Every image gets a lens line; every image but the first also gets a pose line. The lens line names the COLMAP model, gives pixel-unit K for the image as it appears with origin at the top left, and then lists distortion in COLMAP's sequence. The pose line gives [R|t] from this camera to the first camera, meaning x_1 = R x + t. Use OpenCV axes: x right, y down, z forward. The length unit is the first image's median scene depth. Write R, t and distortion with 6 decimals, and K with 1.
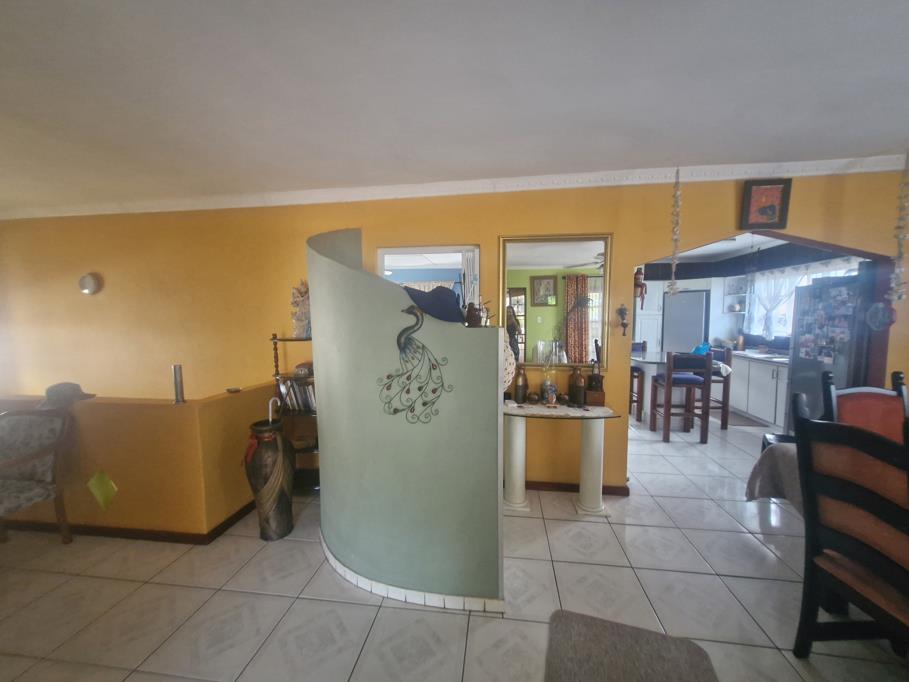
lens RADIAL K [[356.6, 0, 454.5], [0, 356.6, 341.0], [0, 0, 1]] dist [0.001004, 0.000131]
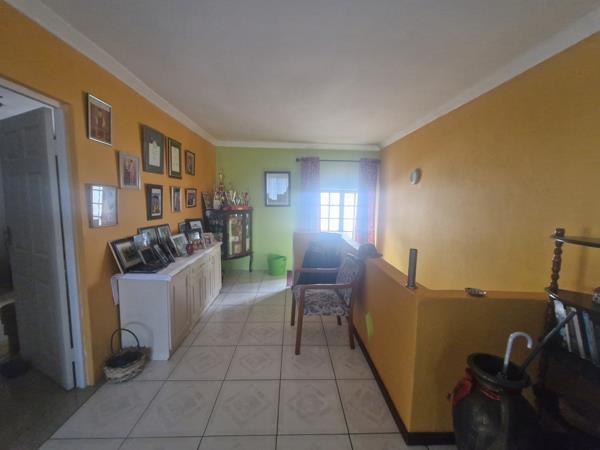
lens RADIAL K [[235.4, 0, 300.0], [0, 235.4, 225.0], [0, 0, 1]] dist [0.001004, 0.000131]
pose [[0.169928, 0.119222, -0.978218, -0.159593], [-0.089477, 0.990421, 0.105166, -0.030254], [0.981386, 0.069658, 0.178968, 0.446654]]
